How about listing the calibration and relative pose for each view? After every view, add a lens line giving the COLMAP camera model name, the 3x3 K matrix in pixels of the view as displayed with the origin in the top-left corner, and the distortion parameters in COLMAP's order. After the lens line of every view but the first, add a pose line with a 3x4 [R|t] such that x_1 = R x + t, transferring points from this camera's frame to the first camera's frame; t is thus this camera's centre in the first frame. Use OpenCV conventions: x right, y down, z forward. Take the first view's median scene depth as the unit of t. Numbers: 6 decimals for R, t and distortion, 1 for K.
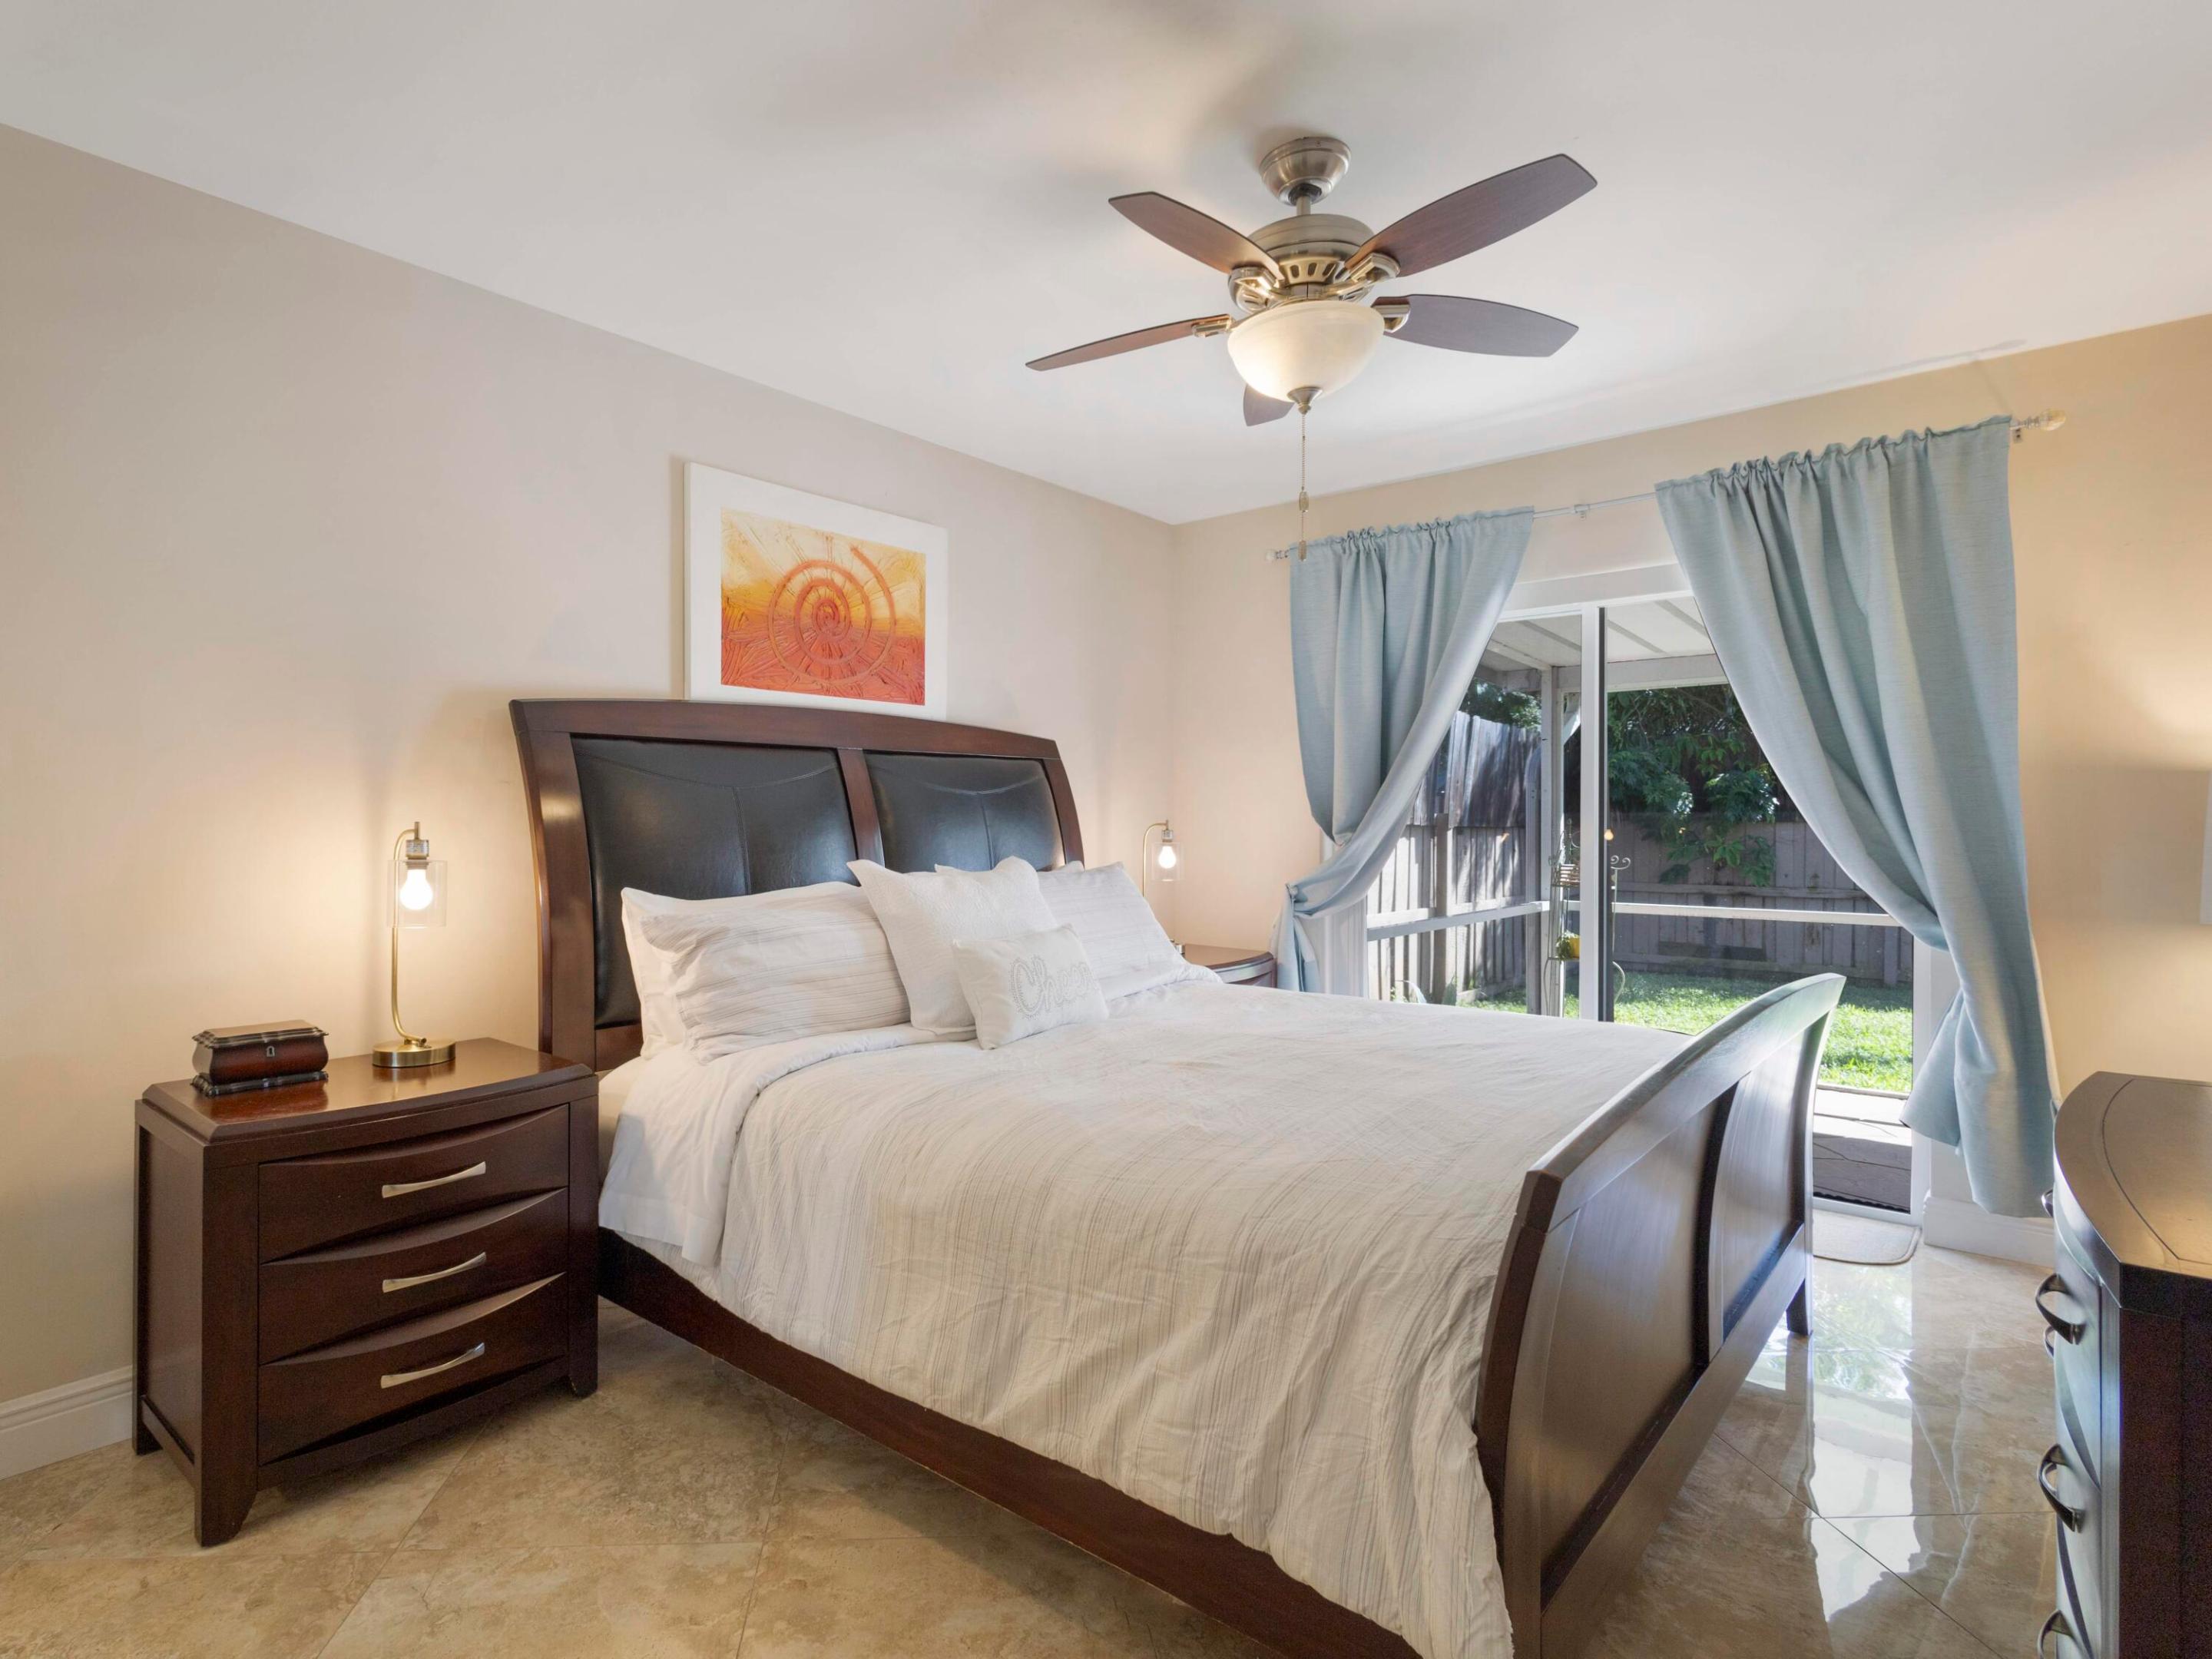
lens RADIAL K [[1113.1, 0, 1123.4], [0, 1113.1, 831.5], [0, 0, 1]] dist [0.003595, 0.000346]
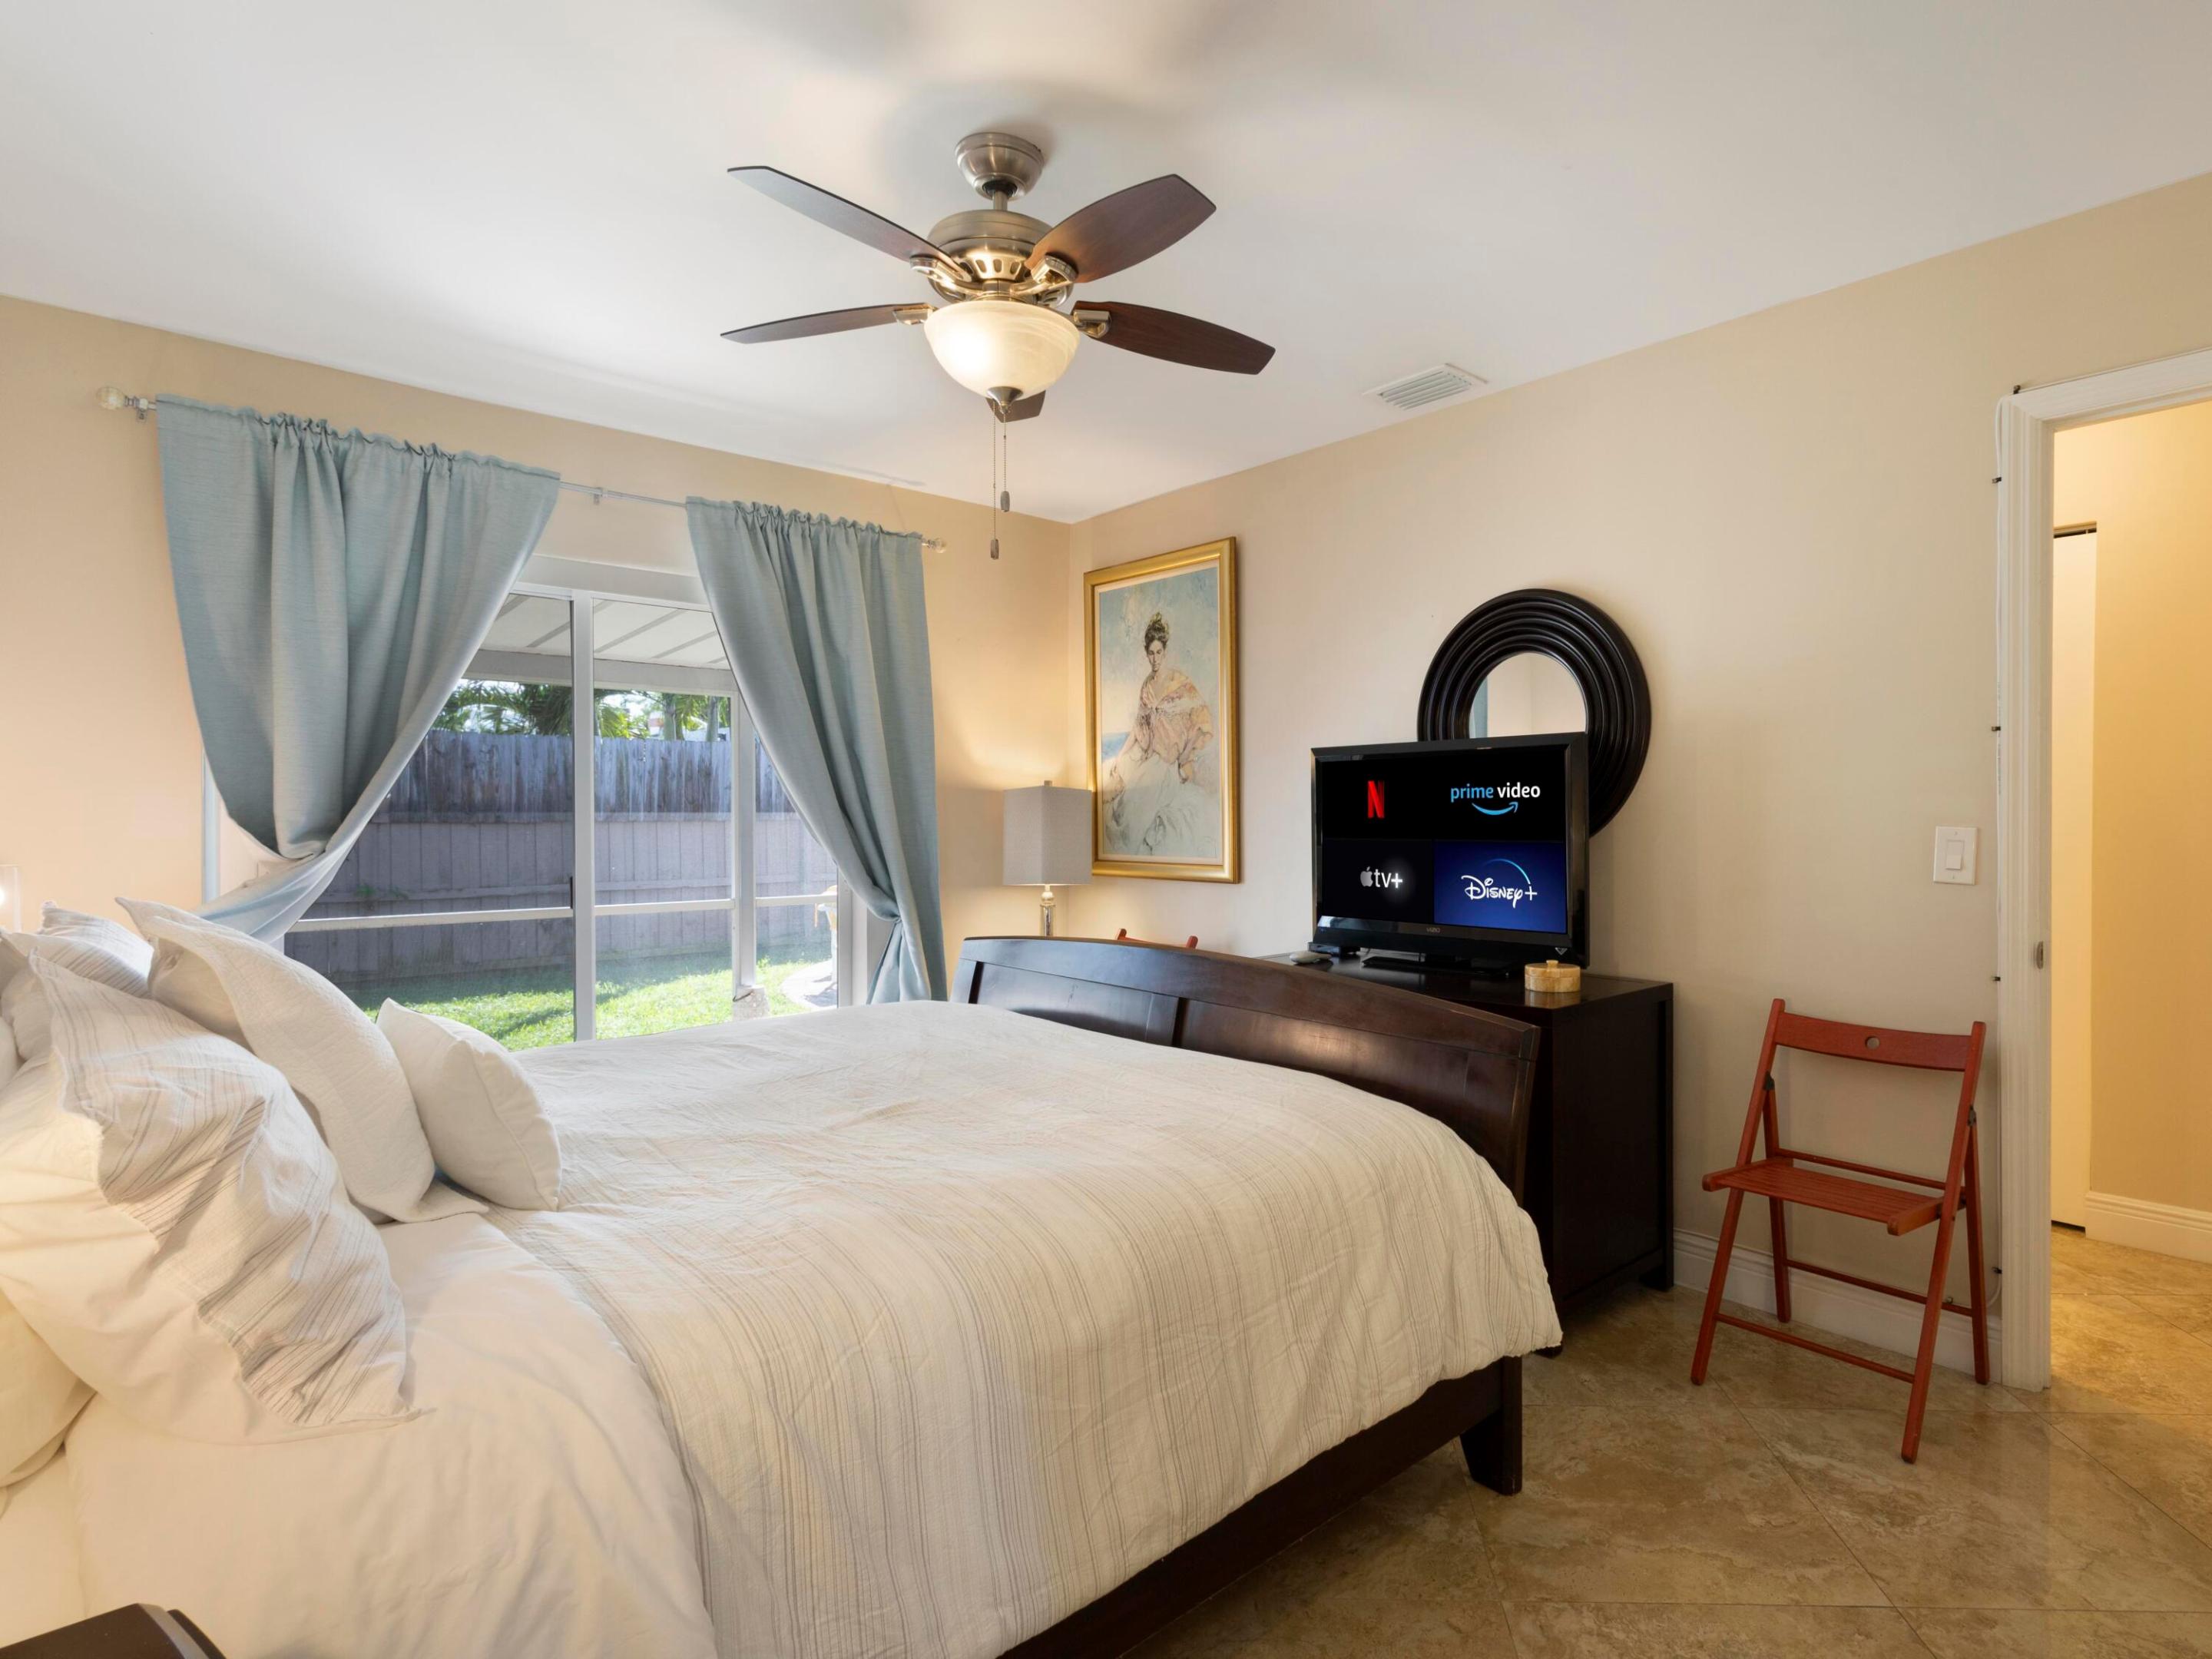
lens RADIAL K [[1113.1, 0, 1123.4], [0, 1113.1, 831.5], [0, 0, 1]] dist [0.003595, 0.000346]
pose [[0.199008, -0.009558, 0.979951, -0.484101], [0.010685, 0.999914, 0.007583, -0.006553], [-0.979940, 0.008962, 0.199093, 0.431644]]
